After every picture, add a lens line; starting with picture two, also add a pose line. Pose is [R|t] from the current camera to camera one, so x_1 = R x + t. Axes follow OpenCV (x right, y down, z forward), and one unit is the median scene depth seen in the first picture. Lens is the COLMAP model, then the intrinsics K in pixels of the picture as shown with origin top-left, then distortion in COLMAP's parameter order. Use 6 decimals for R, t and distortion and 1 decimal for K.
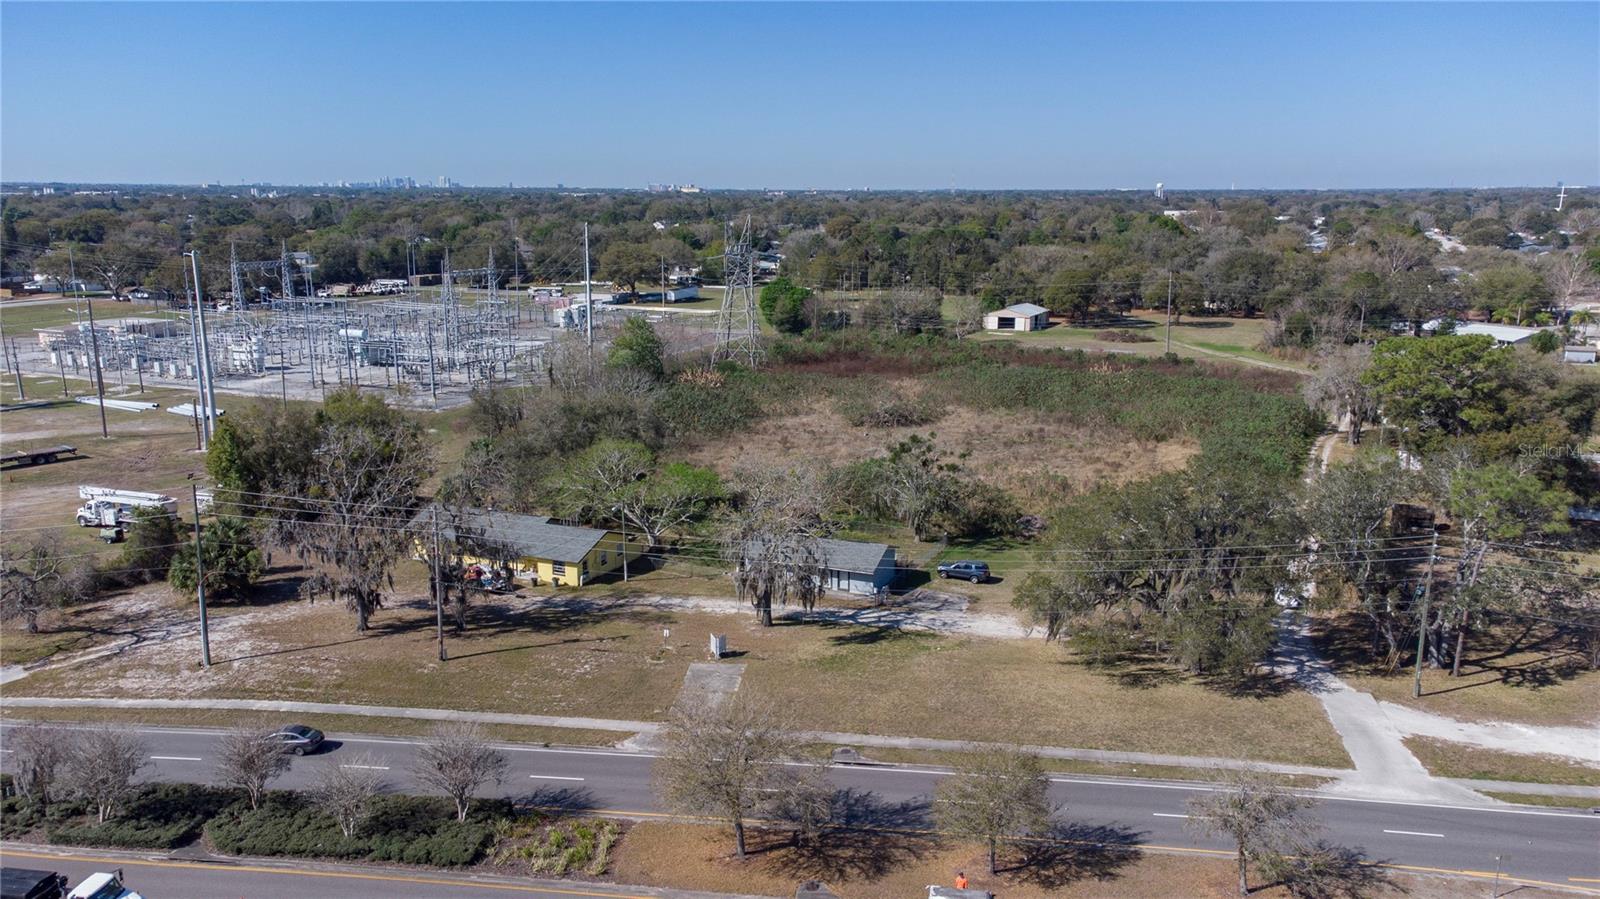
lens RADIAL K [[1190.4, 0, 799.0], [0, 1190.4, 447.4], [0, 0, 1]] dist [0.033993, 0.034044]
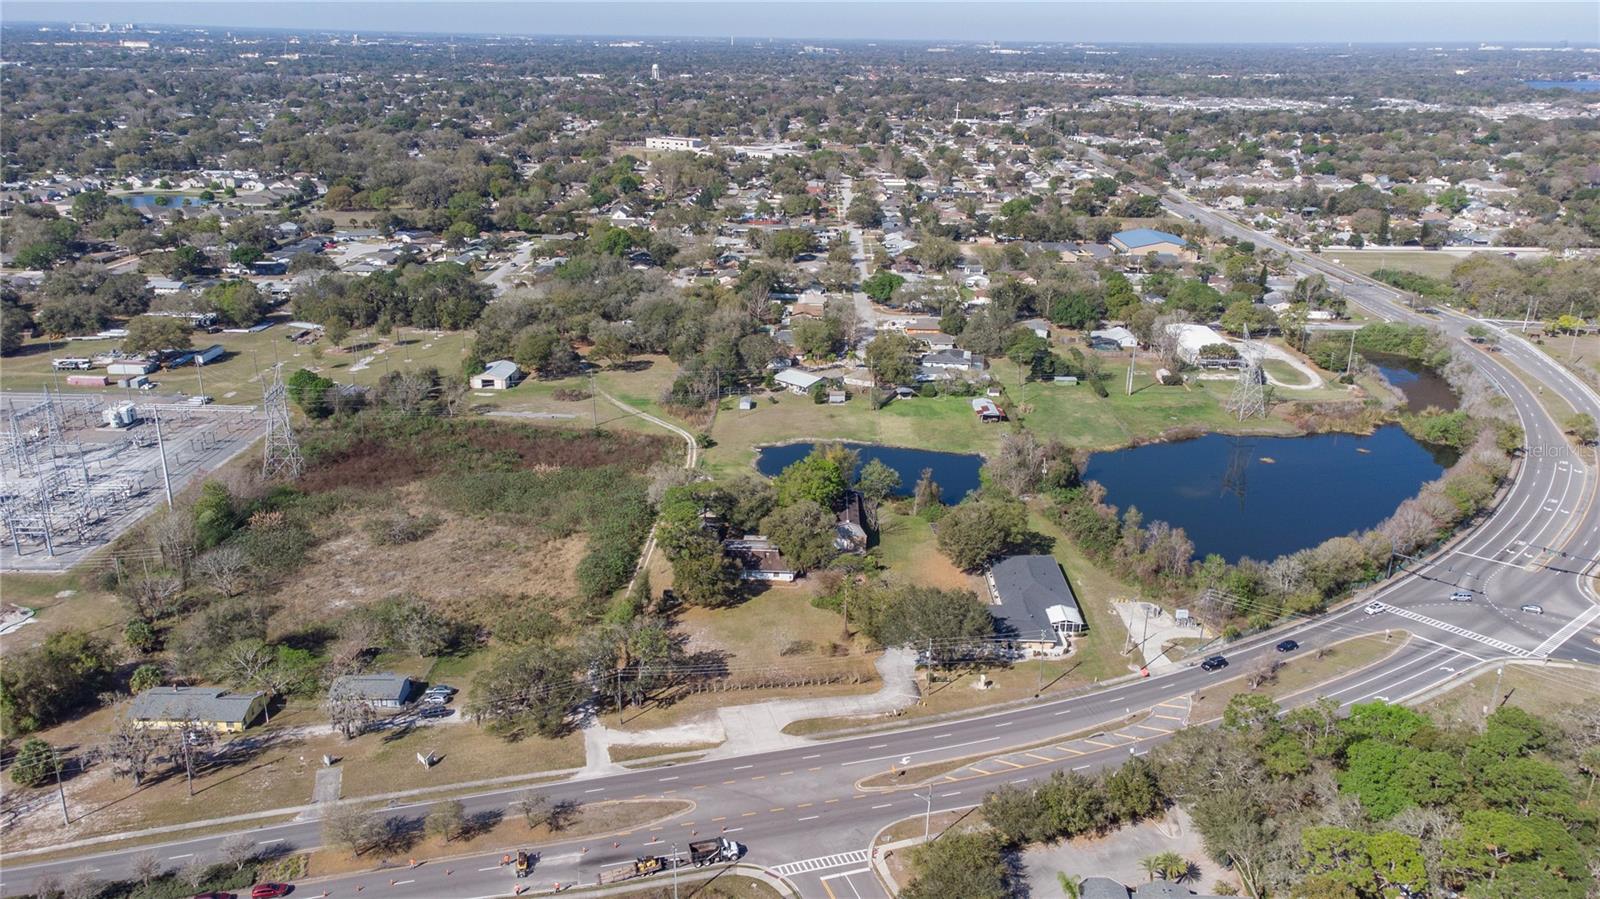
lens RADIAL K [[1190.4, 0, 804.1], [0, 1190.4, 442.6], [0, 0, 1]] dist [0.033993, 0.034044]
pose [[0.923376, -0.114945, 0.366286, -0.000252], [0.070664, 0.988710, 0.132134, -0.636189], [-0.377338, -0.096126, 0.921073, -1.321986]]
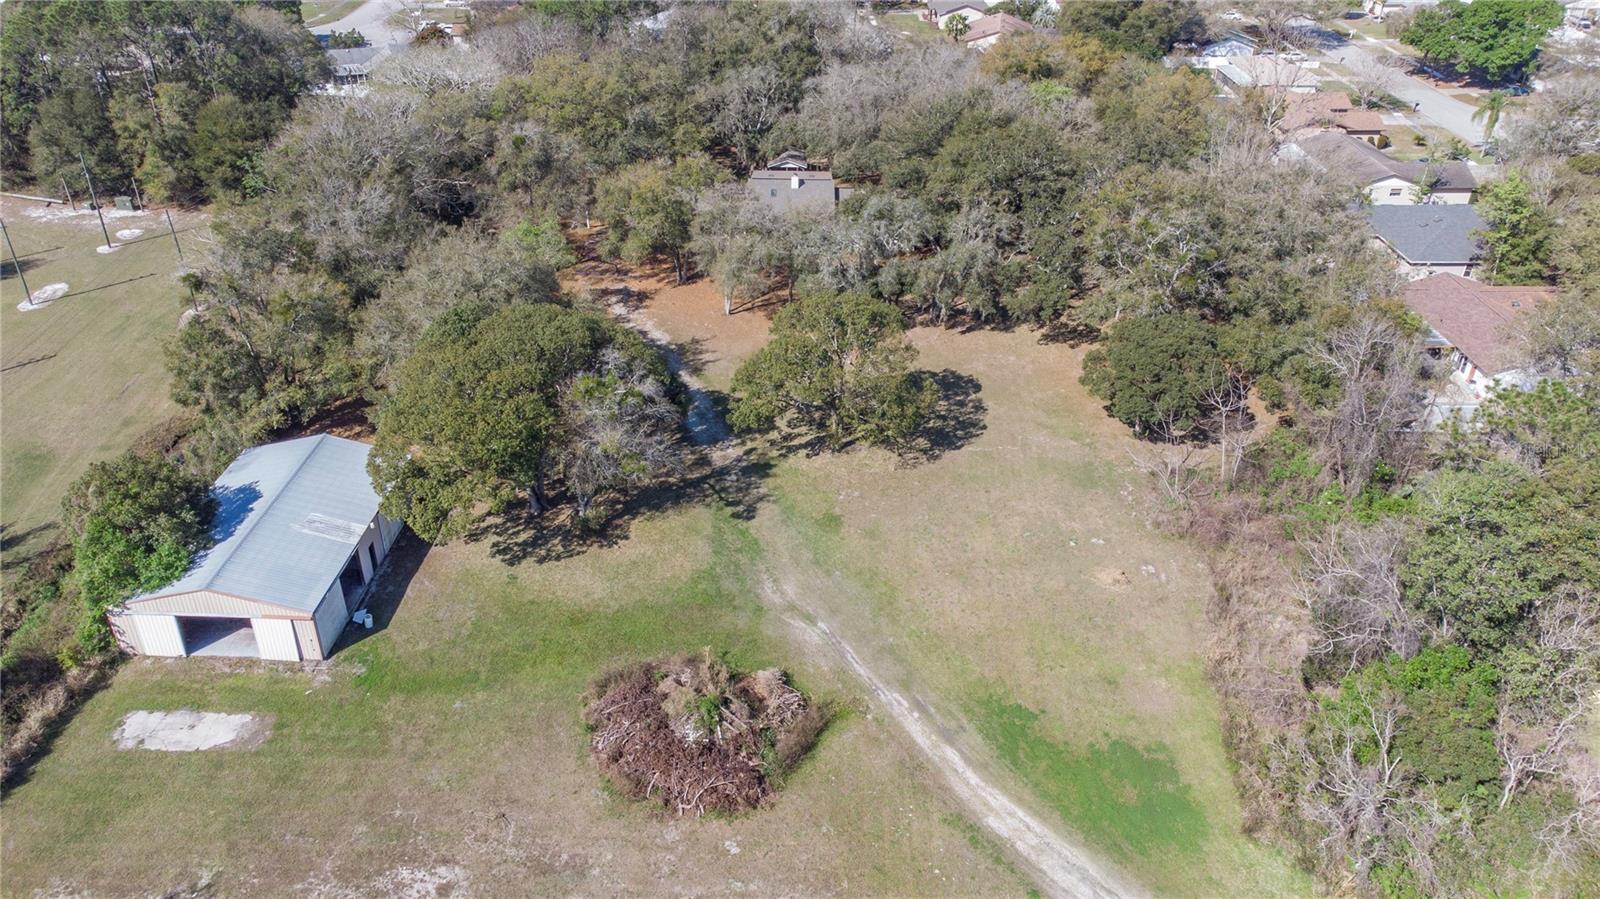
lens RADIAL K [[1190.4, 0, 799.7], [0, 1190.4, 456.7], [0, 0, 1]] dist [0.033993, 0.034044]
pose [[0.914204, -0.198326, 0.353409, 0.669171], [0.072801, 0.938253, 0.338204, -0.698801], [-0.398662, -0.283459, 0.872193, 2.484862]]
